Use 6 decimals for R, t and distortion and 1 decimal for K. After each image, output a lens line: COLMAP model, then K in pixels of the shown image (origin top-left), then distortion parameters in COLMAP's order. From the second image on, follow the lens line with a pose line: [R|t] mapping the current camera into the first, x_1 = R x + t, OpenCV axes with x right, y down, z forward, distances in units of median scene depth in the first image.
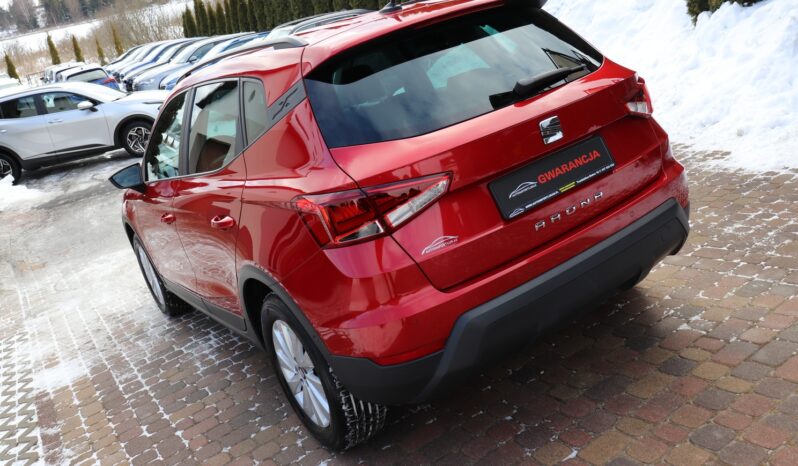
lens RADIAL K [[702.3, 0, 383.6], [0, 702.3, 233.3], [0, 0, 1]] dist [-0.169490, 0.174199]
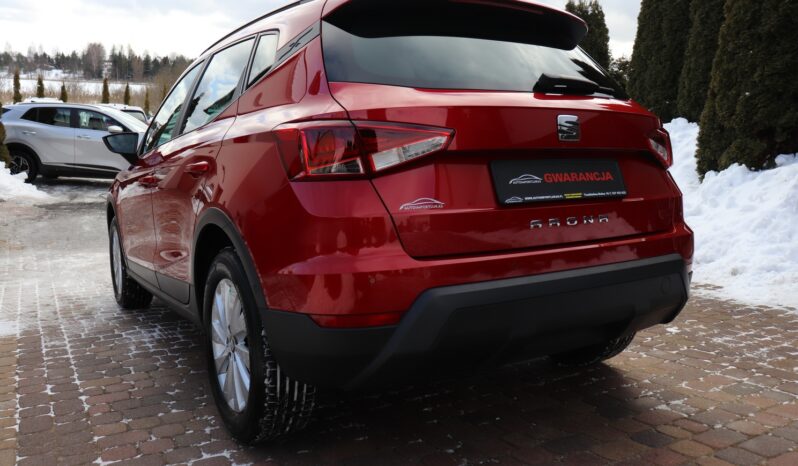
lens RADIAL K [[666.3, 0, 383.0], [0, 666.3, 232.6], [0, 0, 1]] dist [-0.182015, 0.170703]
pose [[0.968955, 0.247027, -0.010200, 0.031986], [-0.244861, 0.953119, -0.177783, 0.132744], [-0.034195, 0.174761, 0.984017, 0.123609]]
